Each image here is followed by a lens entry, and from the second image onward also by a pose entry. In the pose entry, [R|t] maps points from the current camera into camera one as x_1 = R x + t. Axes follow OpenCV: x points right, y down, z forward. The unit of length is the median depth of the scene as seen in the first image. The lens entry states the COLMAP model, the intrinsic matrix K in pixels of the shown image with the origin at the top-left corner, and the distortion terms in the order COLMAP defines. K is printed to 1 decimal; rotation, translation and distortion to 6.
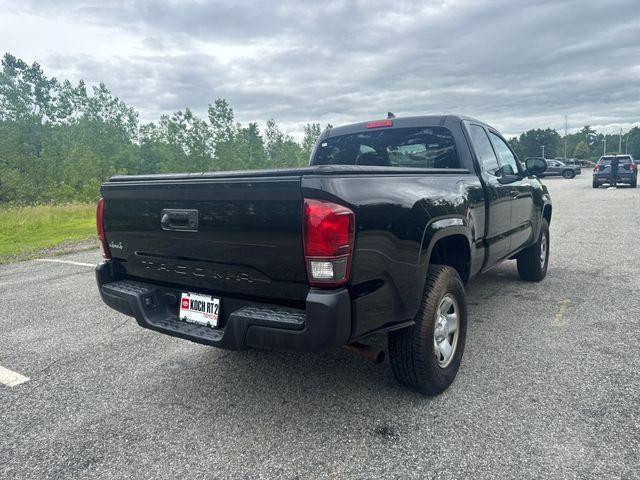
lens RADIAL K [[456.3, 0, 320.0], [0, 456.3, 240.0], [0, 0, 1]] dist [0.002796, -0.005152]
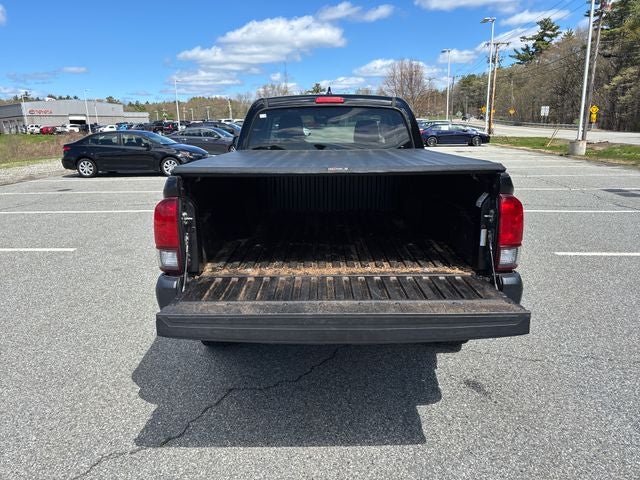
lens RADIAL K [[491.0, 0, 314.0], [0, 491.0, 239.0], [0, 0, 1]] dist [0.014915, -0.008374]
pose [[0.828714, -0.104817, 0.549769, -0.742062], [0.055987, 0.992905, 0.104910, -0.094137], [-0.556865, -0.056160, 0.828703, 0.162724]]
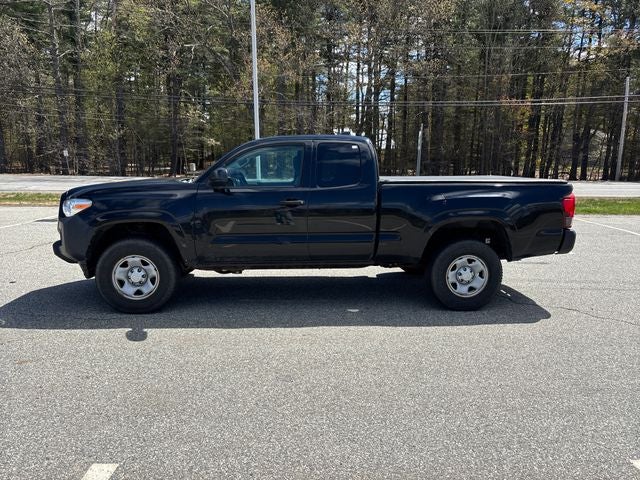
lens RADIAL K [[485.7, 0, 320.0], [0, 485.7, 240.0], [0, 0, 1]] dist [0.001119, 0.000494]
pose [[-0.630012, -0.100704, 0.770028, -1.325111], [0.113339, 0.969016, 0.219457, -0.431588], [-0.768270, 0.225535, -0.599079, 2.912780]]
